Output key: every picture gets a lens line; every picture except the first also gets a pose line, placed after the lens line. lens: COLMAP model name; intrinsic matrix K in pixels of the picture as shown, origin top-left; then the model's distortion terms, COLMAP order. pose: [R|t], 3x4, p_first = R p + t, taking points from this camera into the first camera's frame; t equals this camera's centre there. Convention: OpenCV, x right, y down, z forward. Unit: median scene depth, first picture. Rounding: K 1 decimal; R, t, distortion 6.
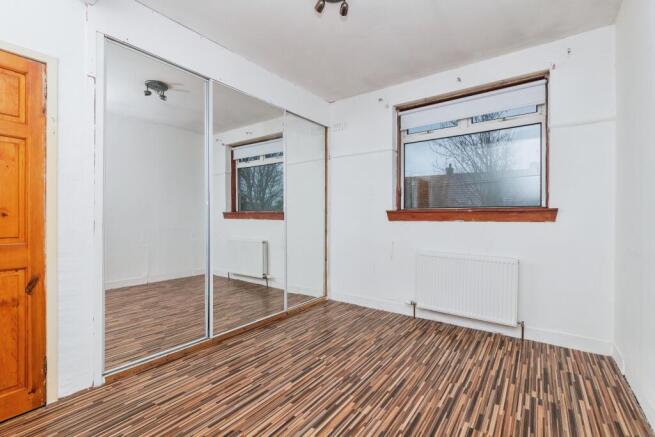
lens RADIAL K [[300.2, 0, 327.5], [0, 300.2, 219.0], [0, 0, 1]] dist [0.004440, 0.000550]
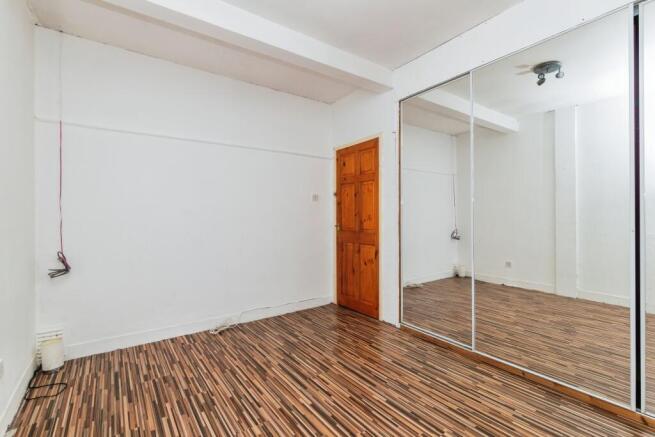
lens RADIAL K [[300.2, 0, 327.6], [0, 300.2, 217.4], [0, 0, 1]] dist [0.004440, 0.000550]
pose [[-0.328959, -0.001143, -0.944344, 0.798913], [0.001973, 0.999996, -0.001897, -0.014392], [0.944342, -0.002488, -0.328955, 1.124488]]
